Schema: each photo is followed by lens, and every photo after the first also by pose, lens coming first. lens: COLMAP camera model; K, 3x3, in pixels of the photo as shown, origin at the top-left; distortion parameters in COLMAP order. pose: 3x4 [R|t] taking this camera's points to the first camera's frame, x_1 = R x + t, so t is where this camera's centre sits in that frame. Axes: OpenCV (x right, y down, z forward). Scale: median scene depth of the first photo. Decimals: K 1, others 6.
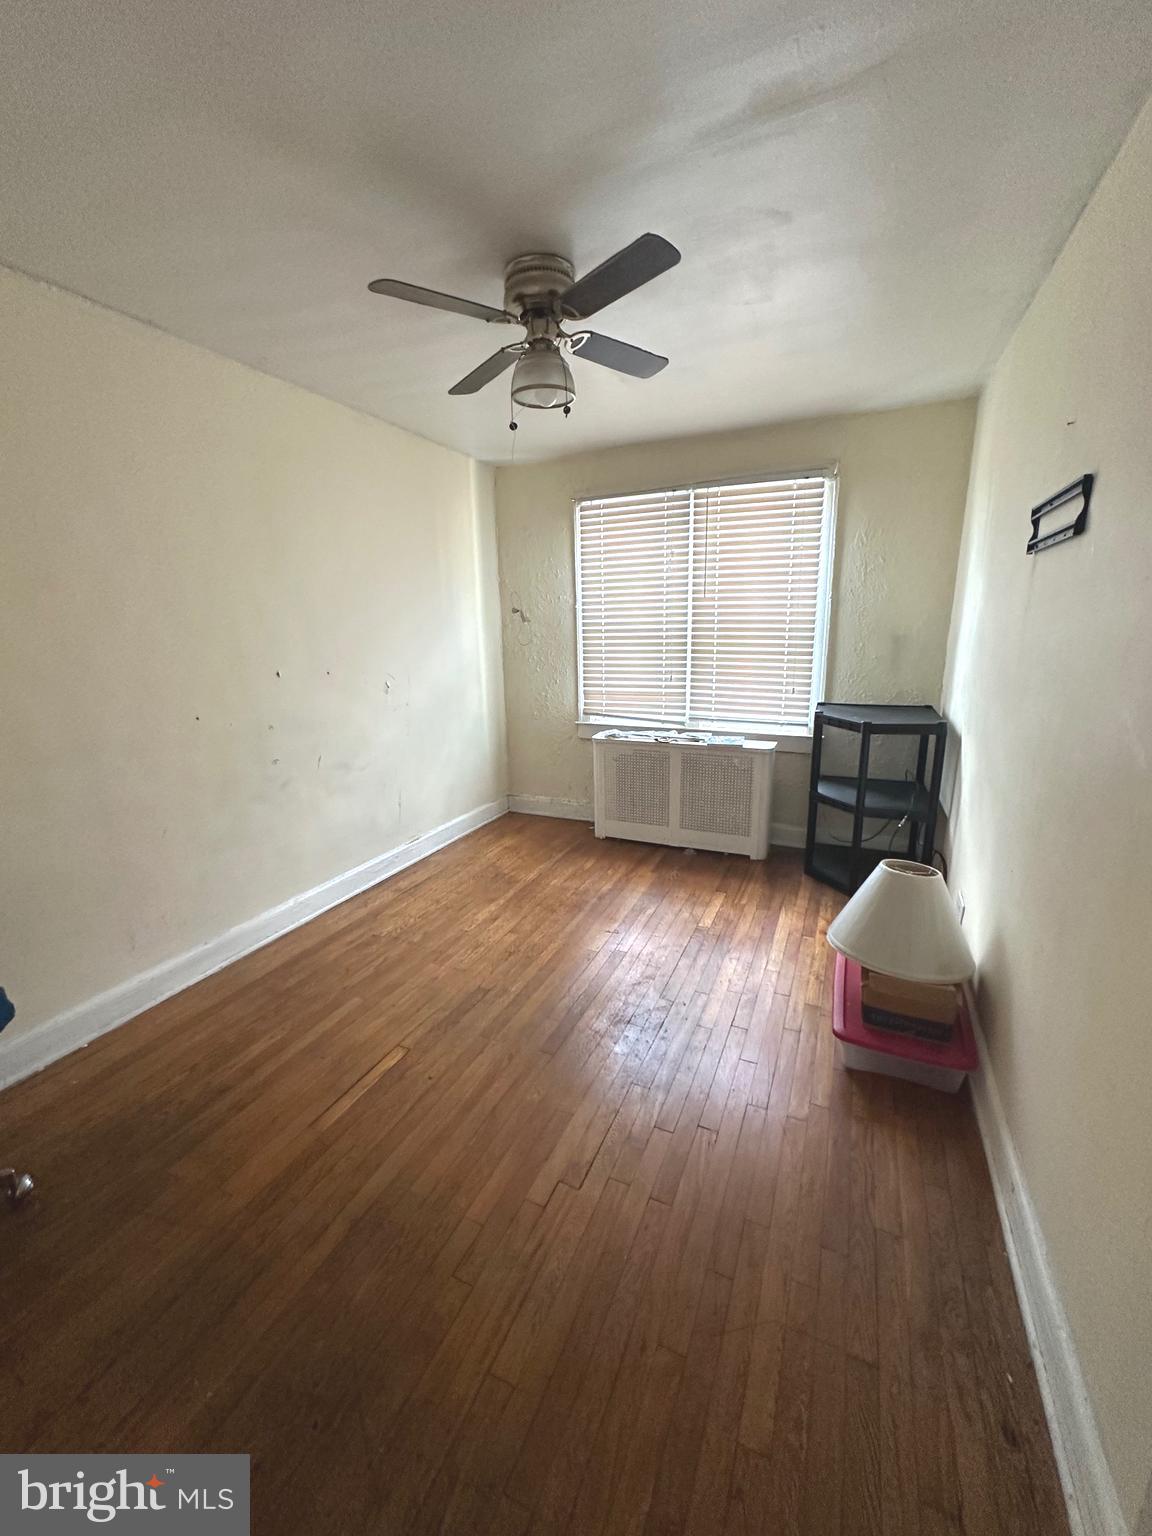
lens RADIAL K [[617.8, 0, 579.3], [0, 617.8, 770.6], [0, 0, 1]] dist [-0.000946, 0.000692]
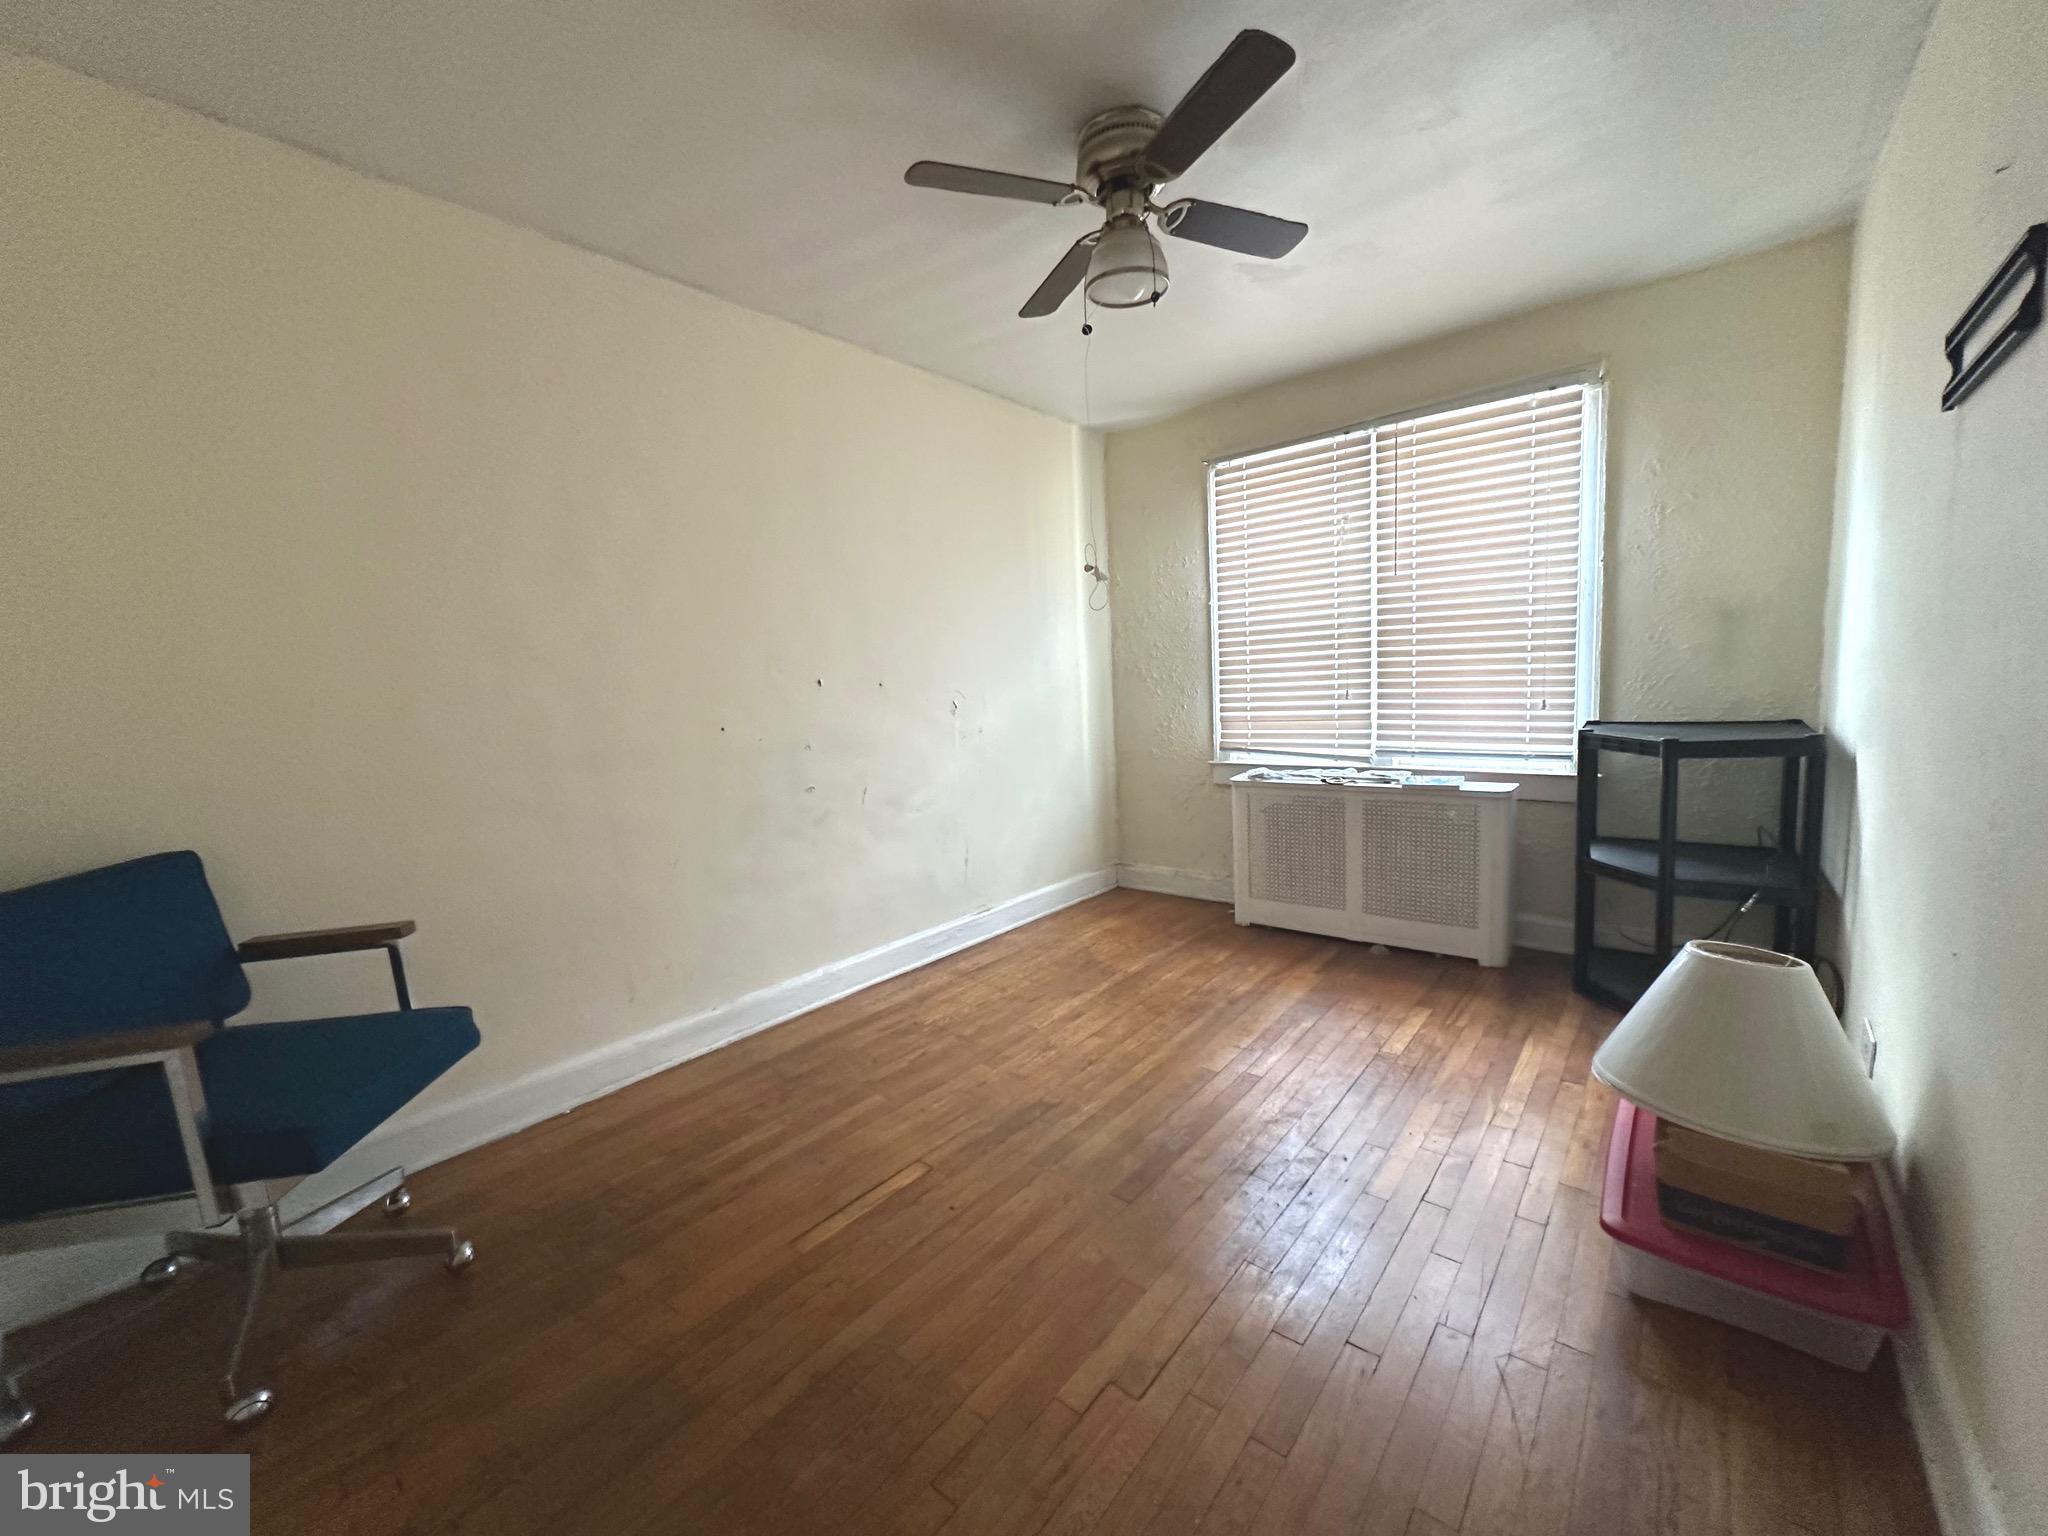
lens RADIAL K [[823.8, 0, 1023.3], [0, 823.8, 772.6], [0, 0, 1]] dist [-0.000946, 0.000692]
pose [[0.963710, 0.004506, -0.266912, 0.072153], [-0.035201, 0.993272, -0.110328, 0.083840], [0.264619, 0.115720, 0.957385, 0.046956]]
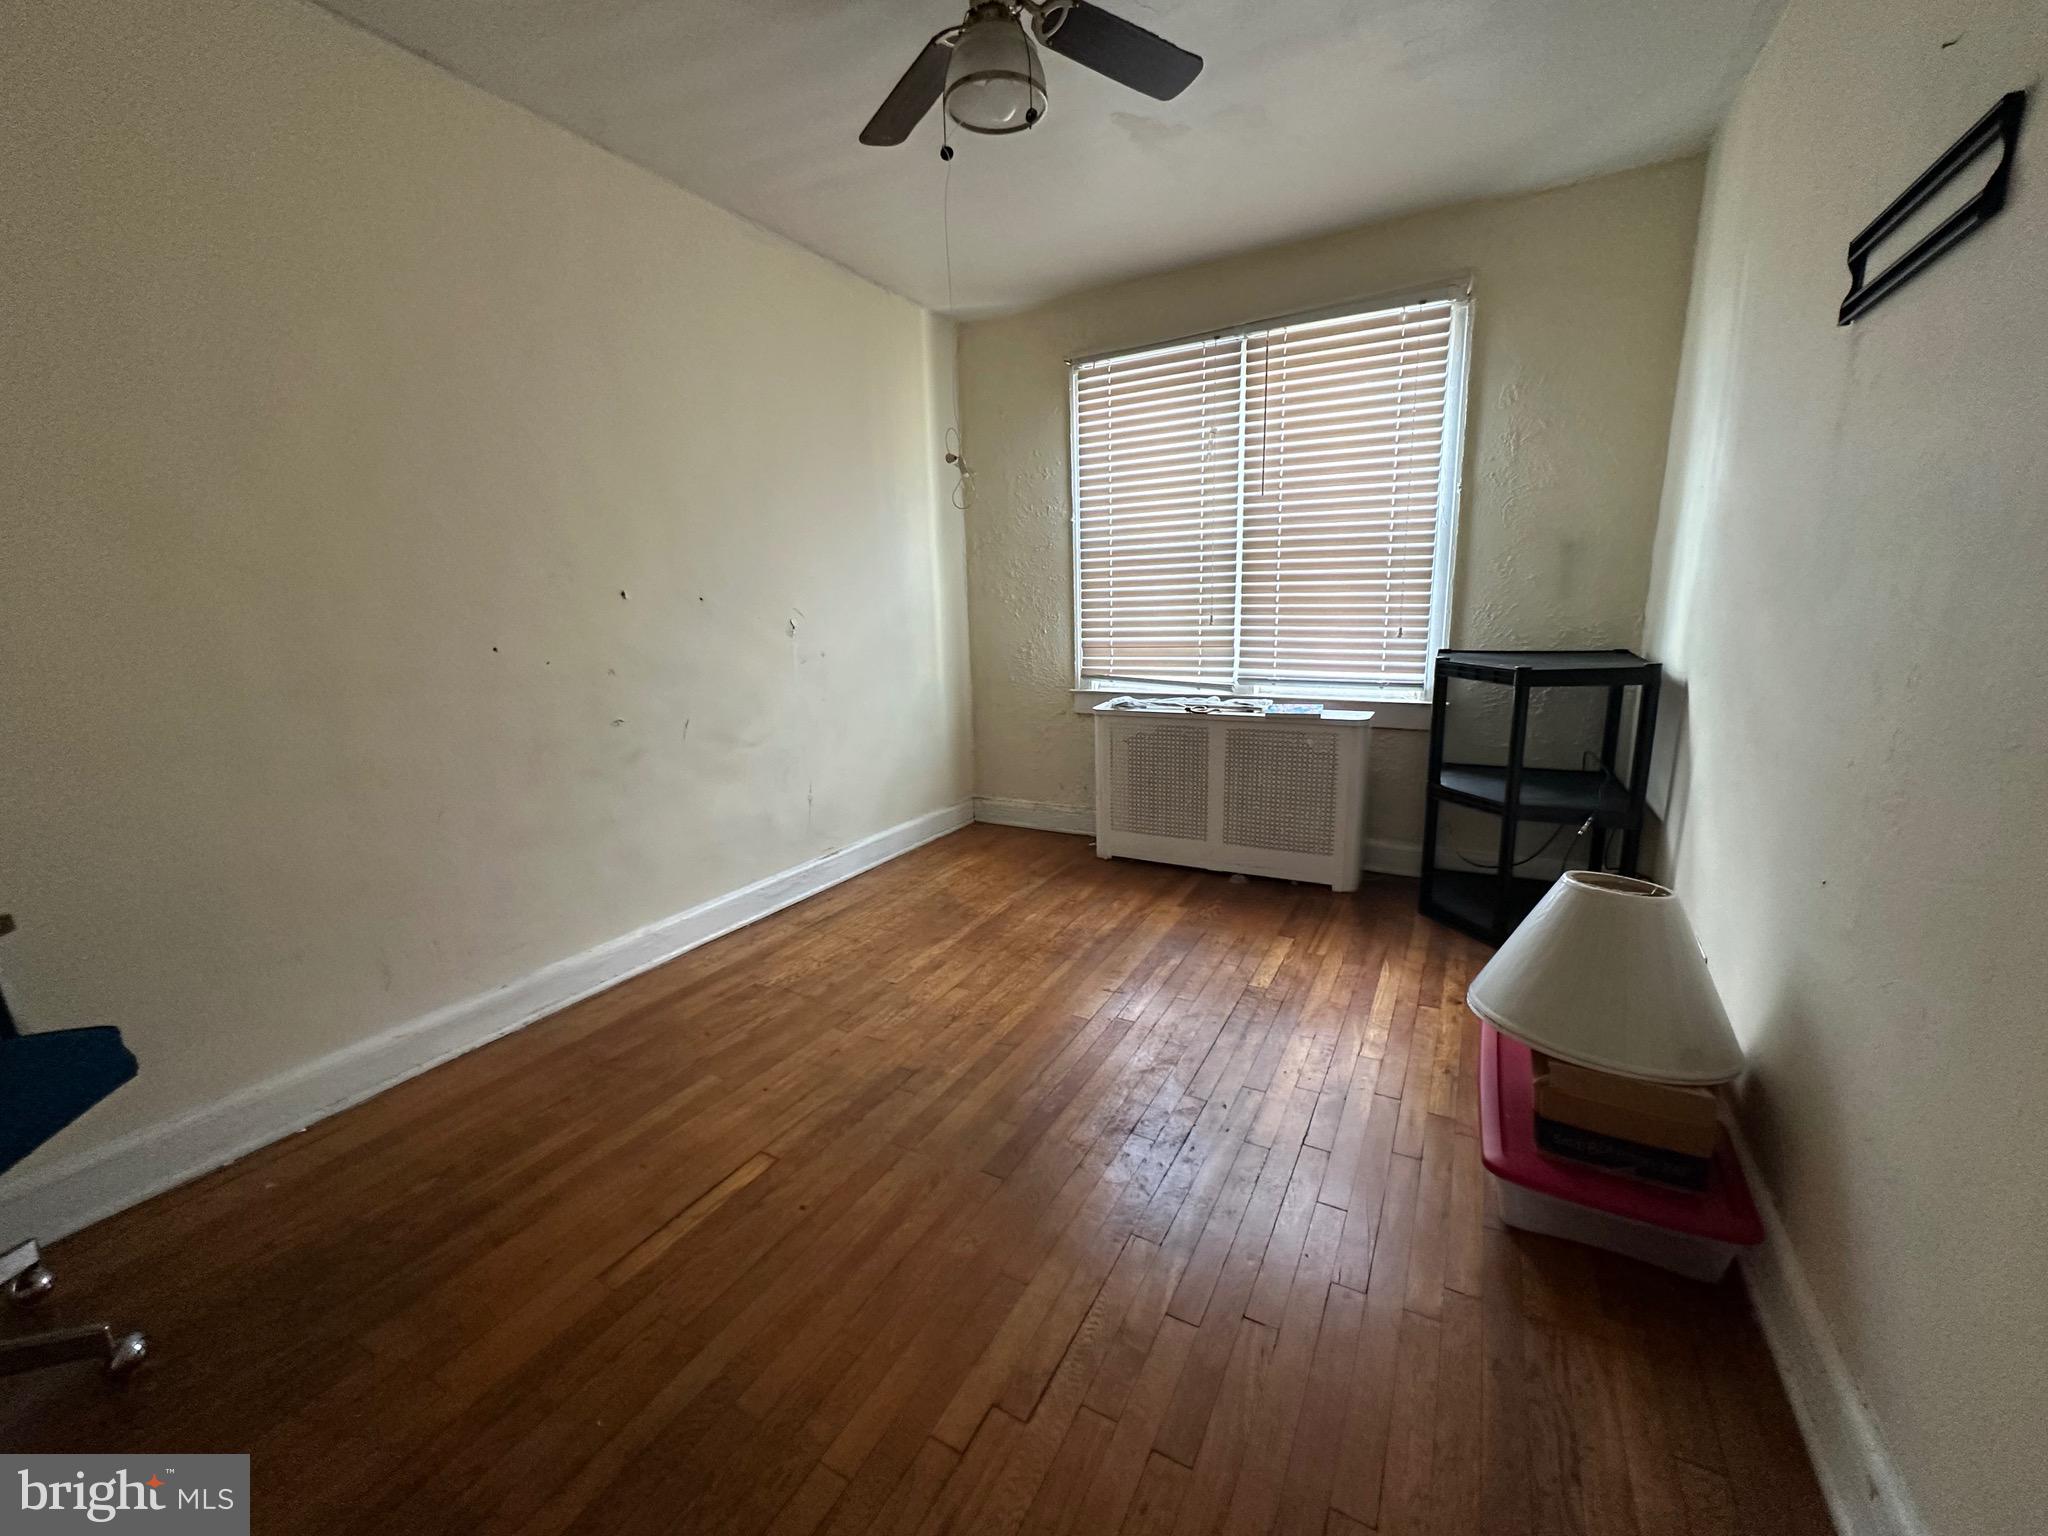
lens RADIAL K [[823.8, 0, 1027.5], [0, 823.8, 772.9], [0, 0, 1]] dist [-0.000946, 0.000692]
pose [[0.996752, 0.009403, -0.079986, 0.035976], [-0.011627, 0.999557, -0.027388, 0.069495], [0.079693, 0.028229, 0.996420, 0.153729]]
